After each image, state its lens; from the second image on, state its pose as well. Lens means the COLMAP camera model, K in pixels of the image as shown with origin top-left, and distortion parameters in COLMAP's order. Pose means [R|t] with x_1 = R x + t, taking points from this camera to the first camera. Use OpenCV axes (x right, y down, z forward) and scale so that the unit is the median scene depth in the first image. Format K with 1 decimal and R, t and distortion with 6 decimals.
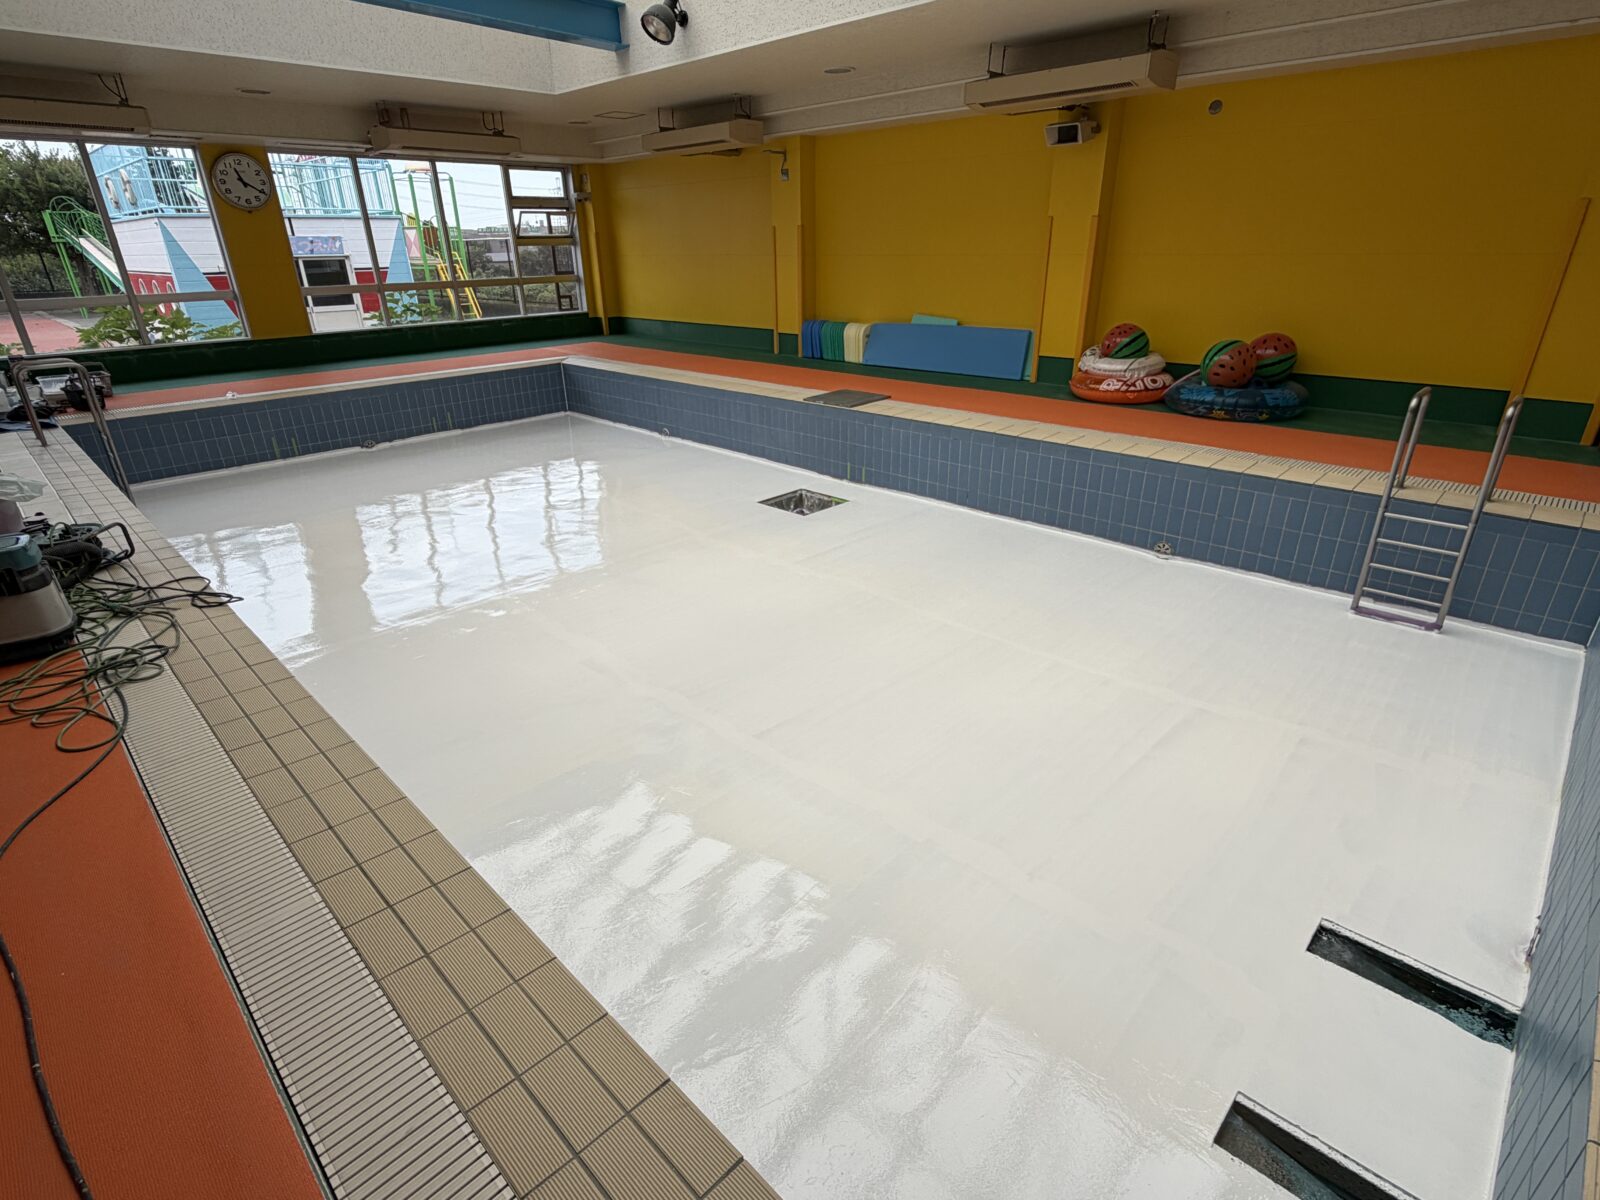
lens RADIAL K [[807.5, 0, 796.3], [0, 807.5, 598.6], [0, 0, 1]] dist [0.002975, -0.001019]
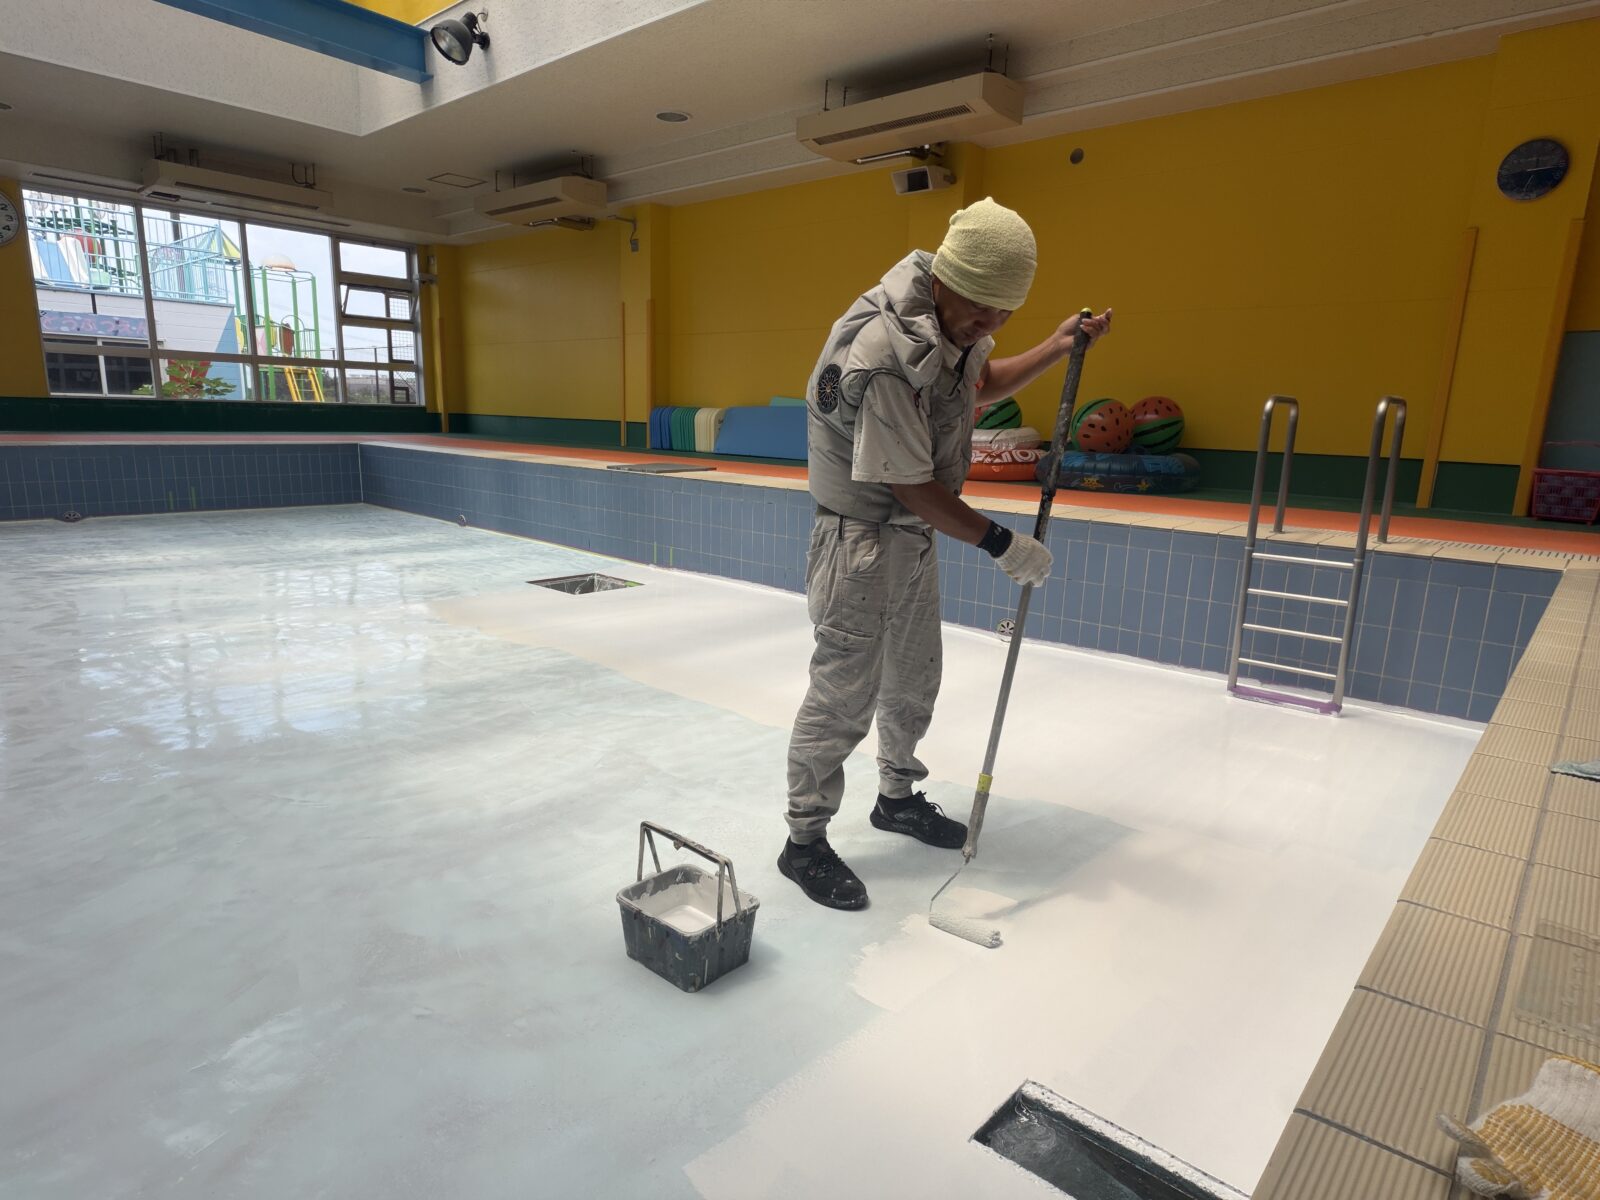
lens RADIAL K [[920.1, 0, 802.6], [0, 920.1, 607.2], [0, 0, 1]] dist [-0.001068, 0.001412]
pose [[0.997974, 0.036141, 0.052361, 0.144239], [-0.024423, 0.977558, -0.209246, 0.069306], [-0.058748, 0.207543, 0.976460, 0.109930]]
